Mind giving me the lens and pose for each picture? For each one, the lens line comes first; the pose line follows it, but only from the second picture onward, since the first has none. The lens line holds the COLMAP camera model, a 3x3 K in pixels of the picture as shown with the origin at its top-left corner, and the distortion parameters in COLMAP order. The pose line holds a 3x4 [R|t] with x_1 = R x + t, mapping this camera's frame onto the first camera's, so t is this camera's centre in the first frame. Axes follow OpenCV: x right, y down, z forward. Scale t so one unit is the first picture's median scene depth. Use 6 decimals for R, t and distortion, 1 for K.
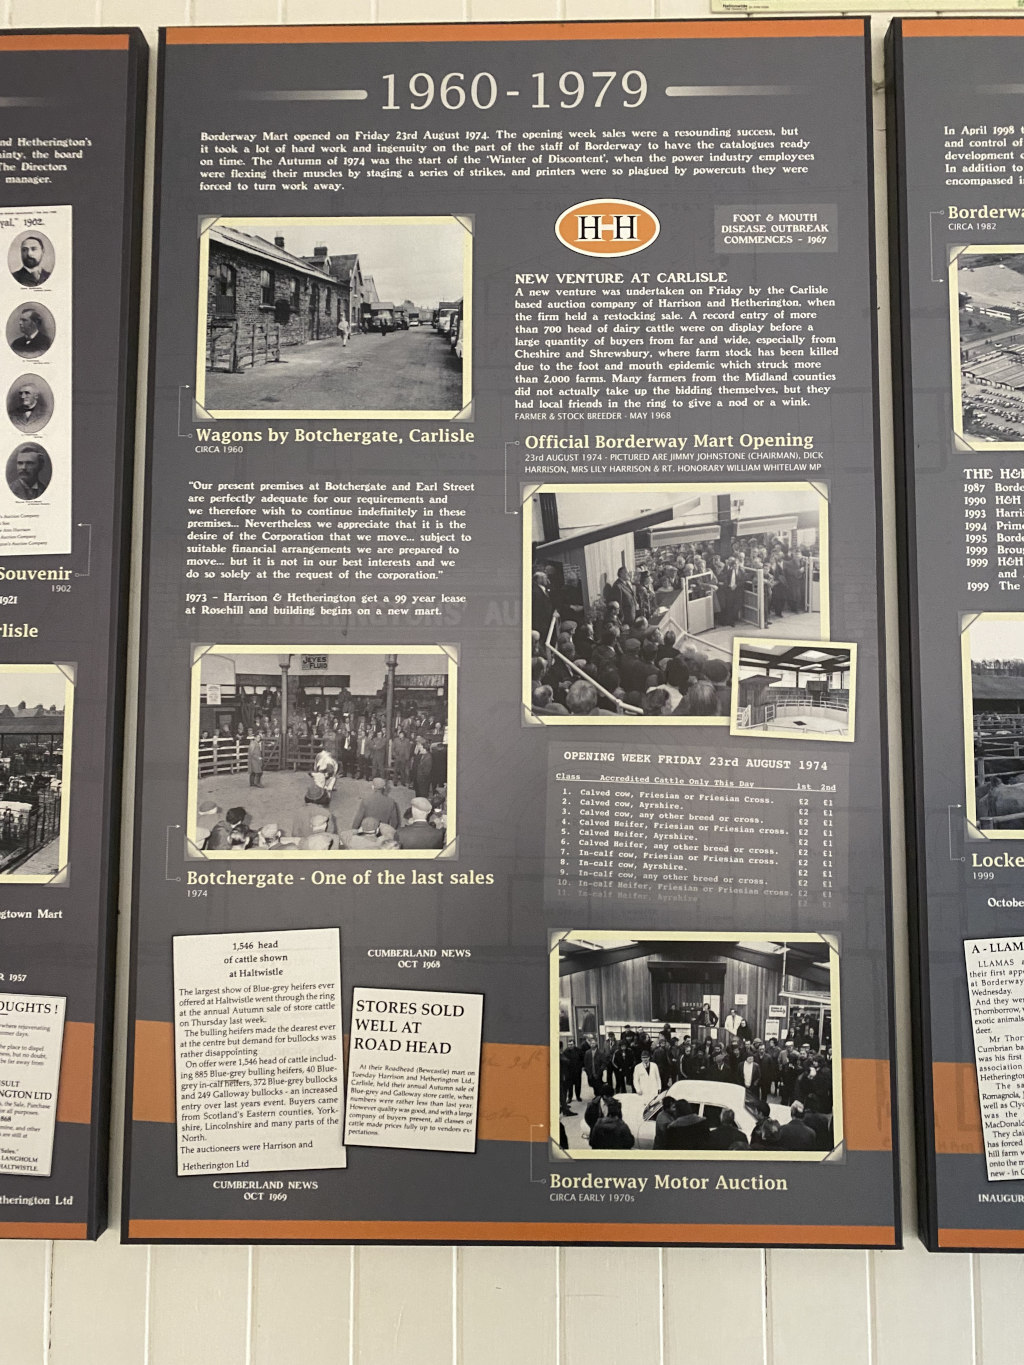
lens RADIAL K [[1051.6, 0, 455.2], [0, 1051.6, 723.1], [0, 0, 1]] dist [0.012953, 0.002939]
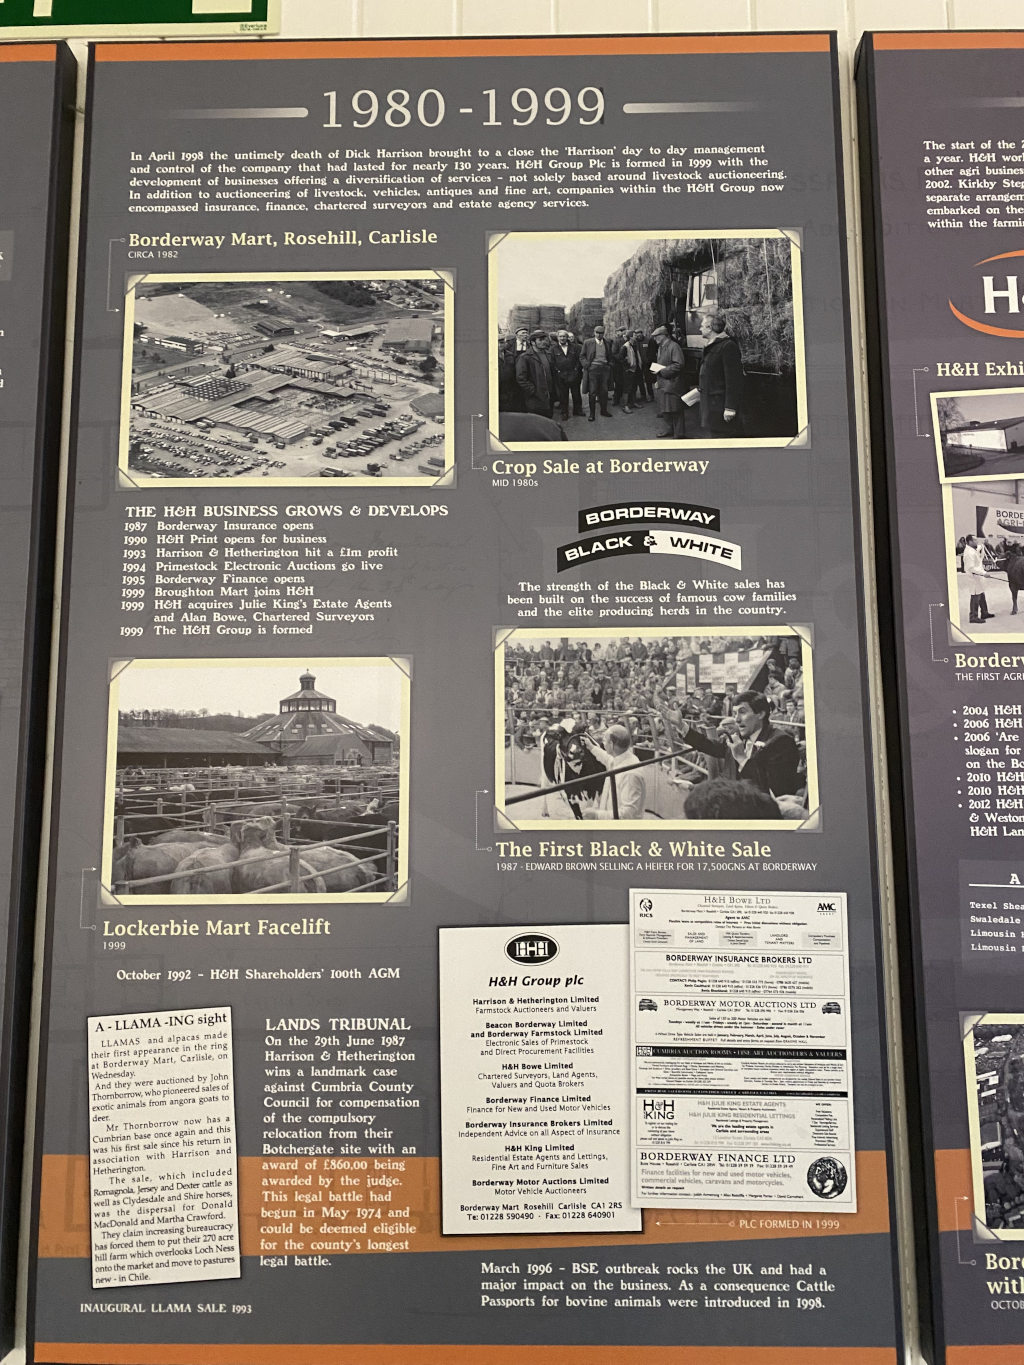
lens RADIAL K [[1051.6, 0, 512.2], [0, 1051.6, 674.5], [0, 0, 1]] dist [0.012953, 0.002939]
pose [[0.999868, -0.008796, -0.013629, 0.841634], [0.008161, 0.998908, -0.046008, -0.045408], [0.014019, 0.045891, 0.998848, 0.072847]]
